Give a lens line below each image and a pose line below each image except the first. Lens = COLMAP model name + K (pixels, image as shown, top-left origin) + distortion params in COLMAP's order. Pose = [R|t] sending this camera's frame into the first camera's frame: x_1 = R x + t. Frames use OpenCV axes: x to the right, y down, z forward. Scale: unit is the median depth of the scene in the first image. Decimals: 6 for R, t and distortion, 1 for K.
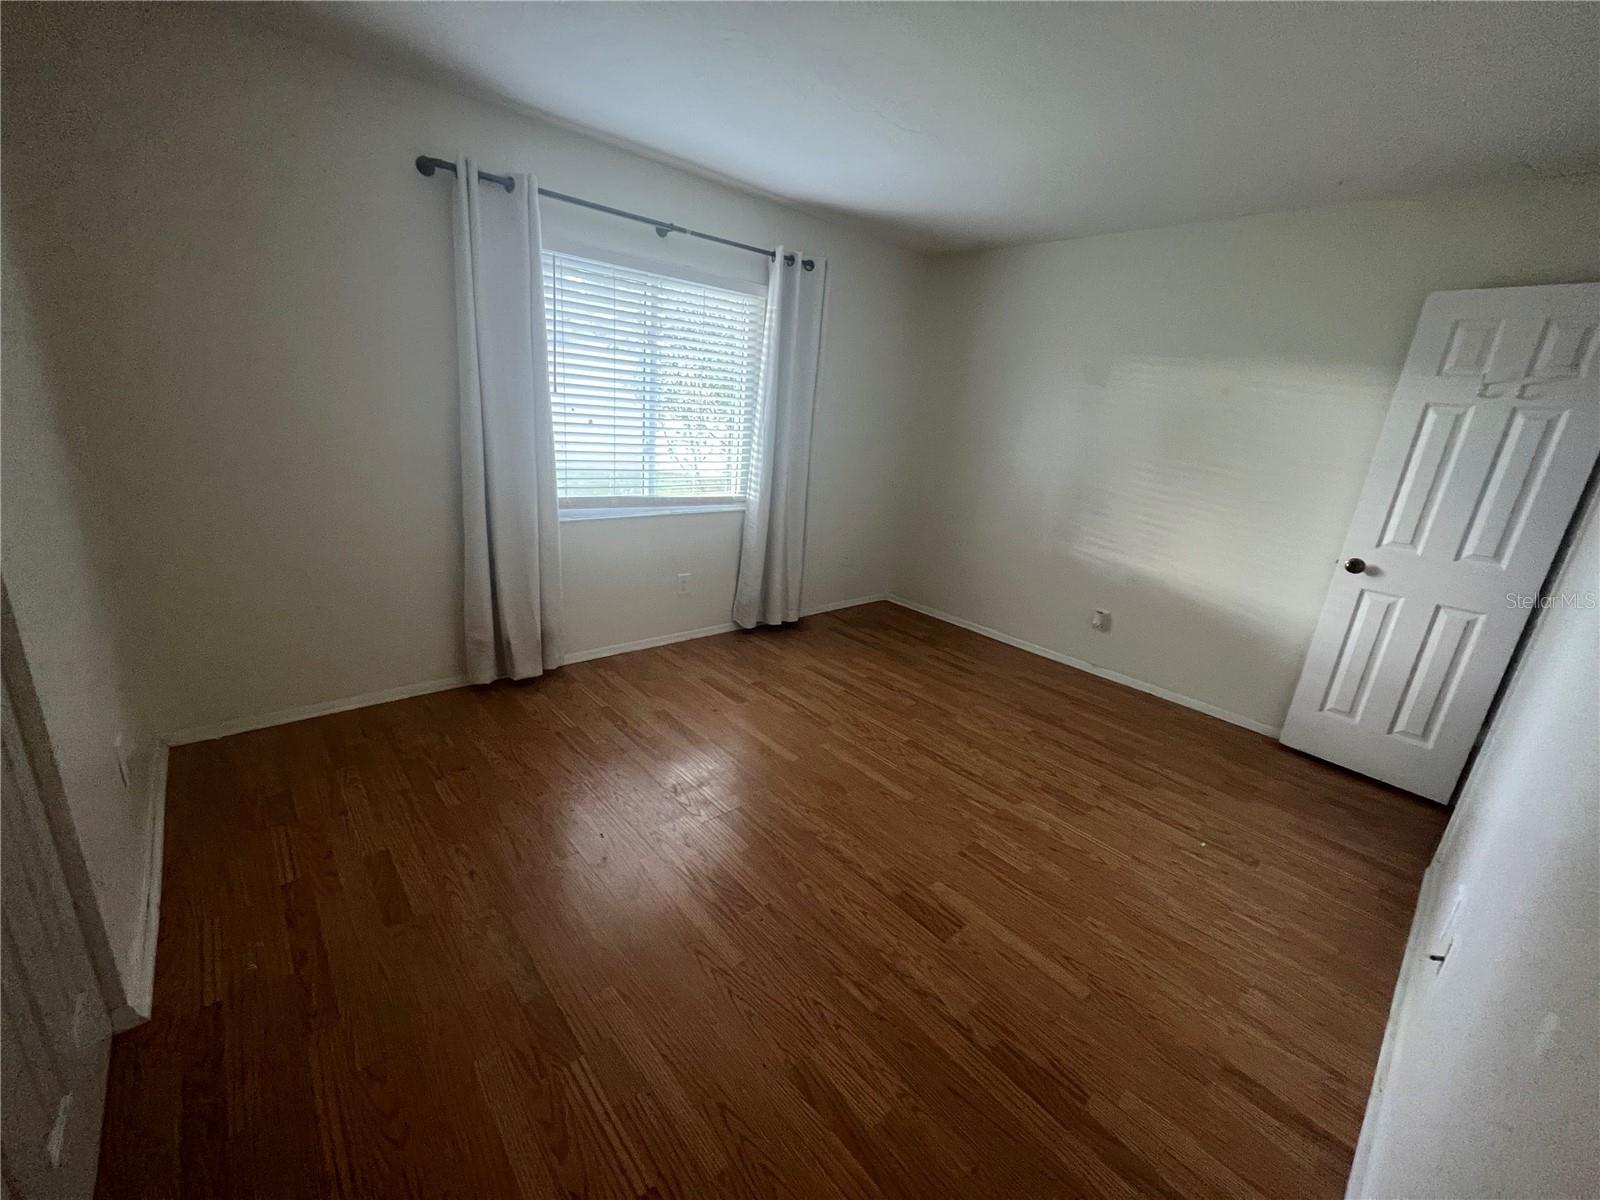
lens RADIAL K [[643.8, 0, 800.0], [0, 643.8, 595.9], [0, 0, 1]] dist [0.000835, -0.000006]
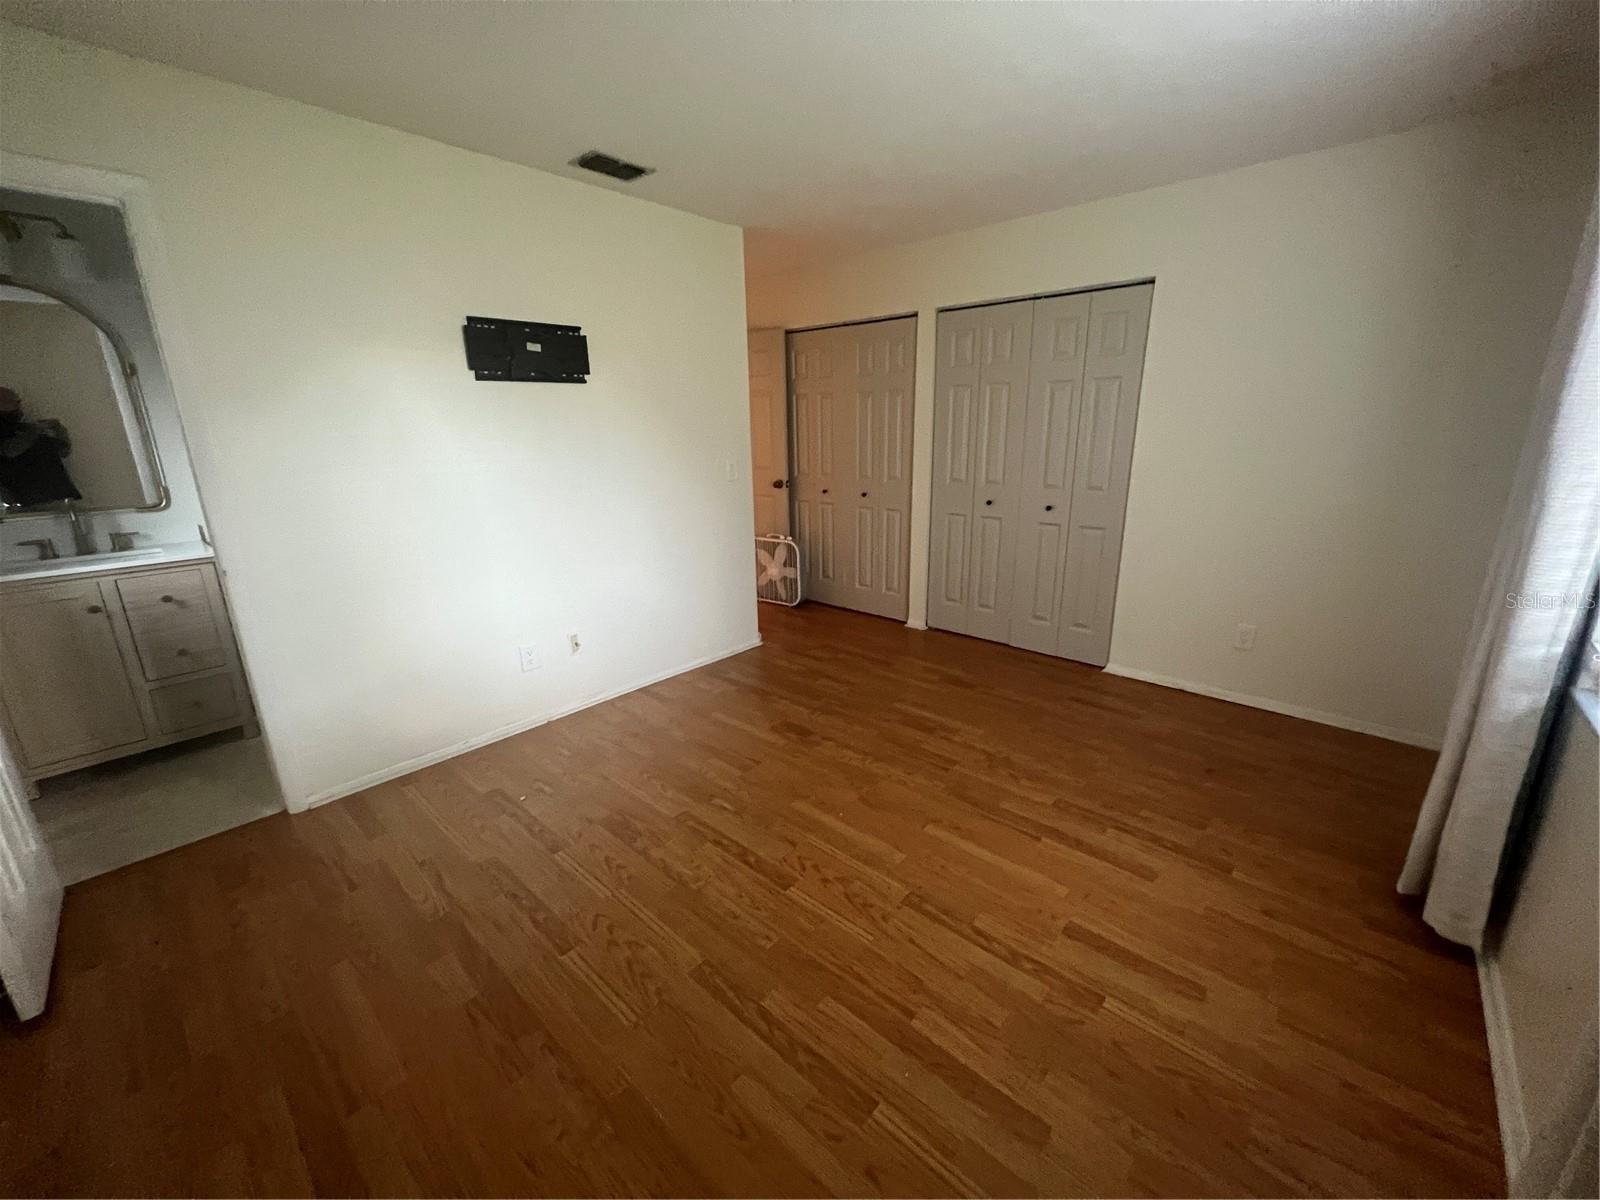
lens RADIAL K [[639.2, 0, 801.2], [0, 639.2, 596.9], [0, 0, 1]] dist [-0.000232, 0.000016]
pose [[-0.991522, -0.035522, -0.124990, 0.260857], [-0.095984, 0.848600, 0.520255, -0.411149], [0.087586, 0.527841, -0.844815, 1.466142]]
